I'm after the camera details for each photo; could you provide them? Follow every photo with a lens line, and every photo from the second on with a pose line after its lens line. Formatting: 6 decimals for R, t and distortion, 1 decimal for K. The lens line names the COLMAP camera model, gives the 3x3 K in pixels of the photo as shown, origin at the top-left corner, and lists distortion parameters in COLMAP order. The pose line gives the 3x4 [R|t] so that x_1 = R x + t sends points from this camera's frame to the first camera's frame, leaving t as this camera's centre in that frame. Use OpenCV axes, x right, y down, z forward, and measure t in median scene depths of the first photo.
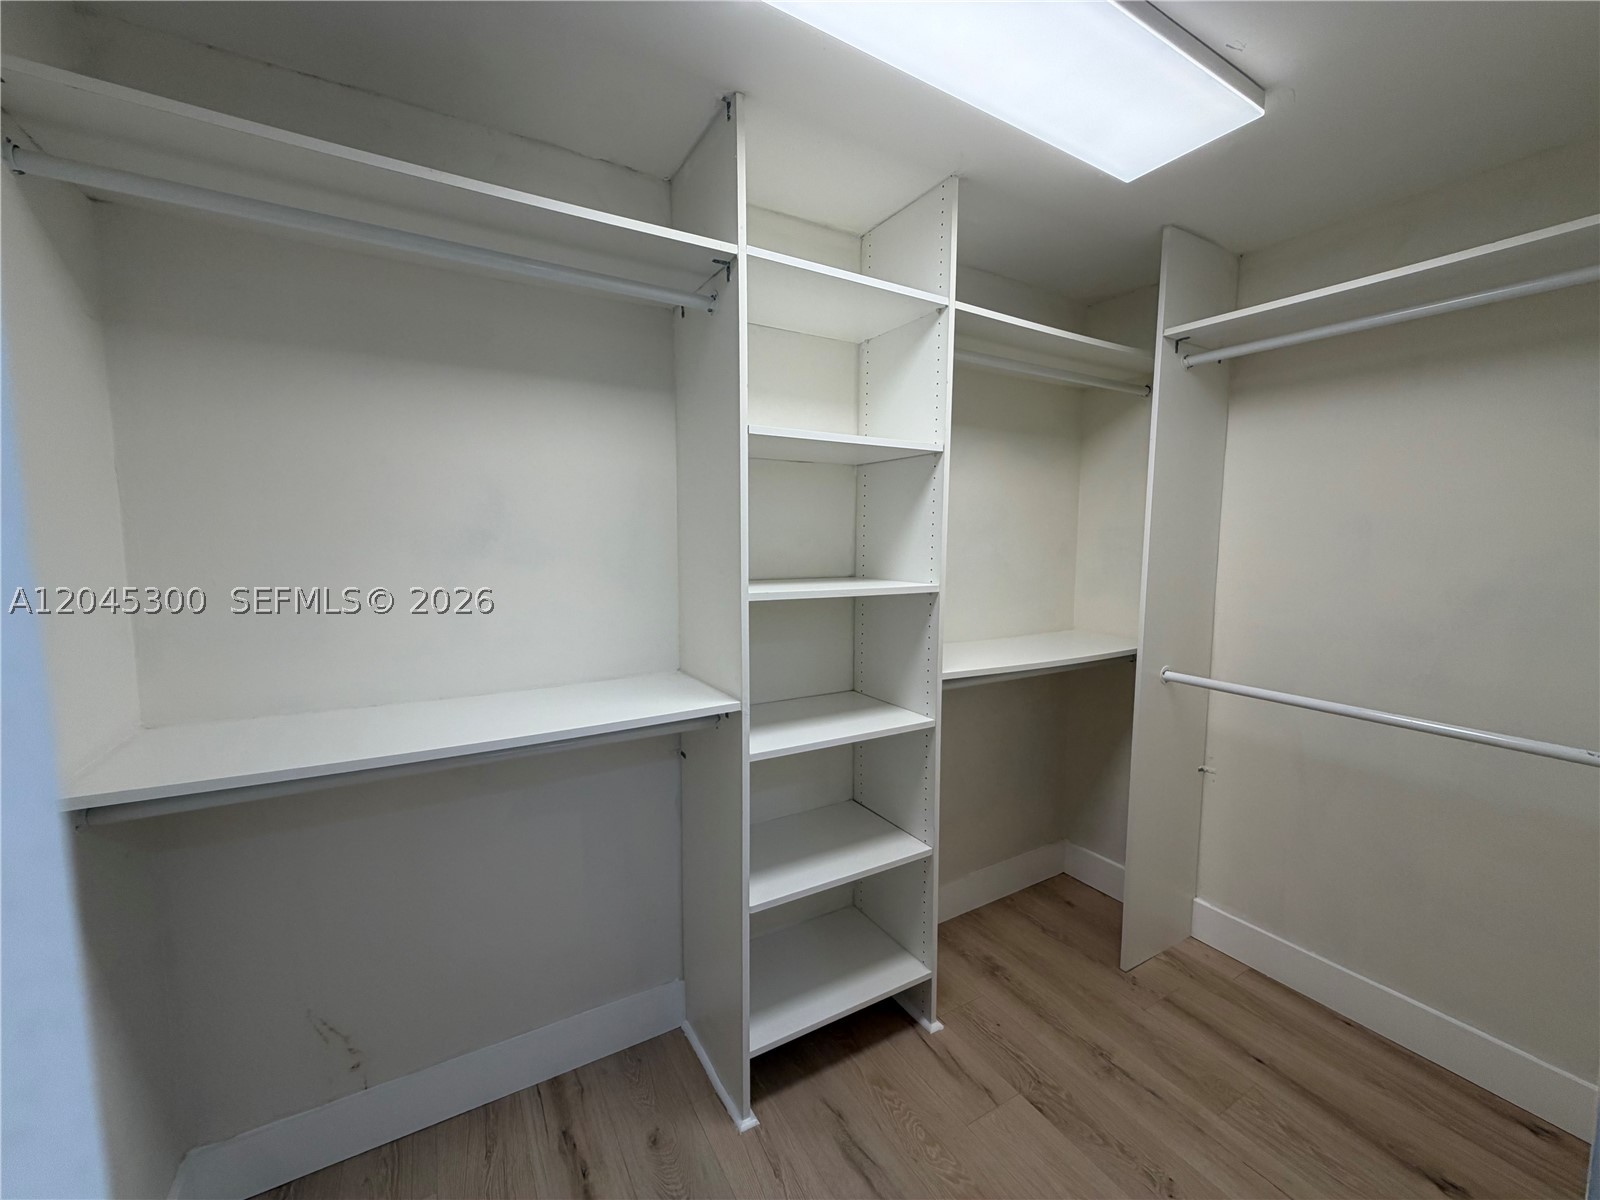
lens RADIAL K [[636.3, 0, 796.9], [0, 636.3, 600.8], [0, 0, 1]] dist [-0.002468, 0.001066]
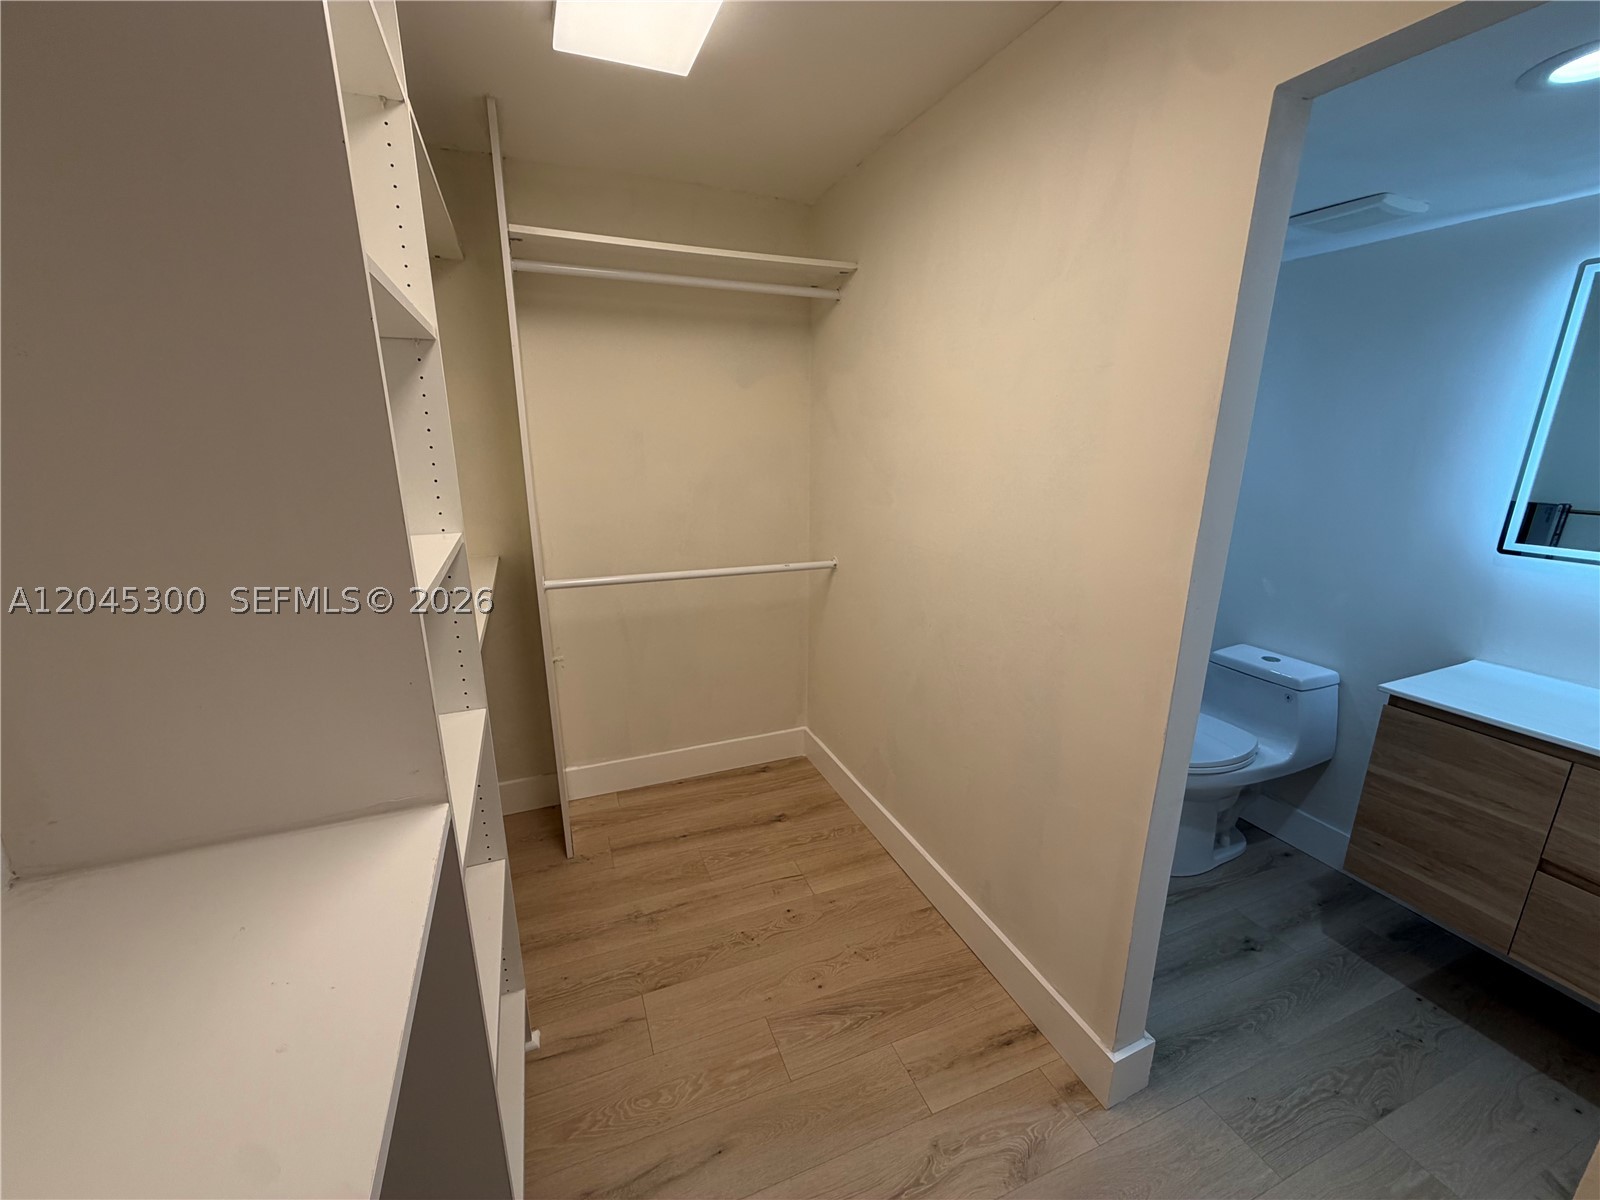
lens RADIAL K [[636.3, 0, 794.6], [0, 636.3, 599.0], [0, 0, 1]] dist [-0.002468, 0.001066]
pose [[0.142840, -0.255844, 0.956107, -0.455905], [0.085958, 0.965569, 0.245534, -0.102422], [-0.986006, 0.047113, 0.159914, 0.542560]]
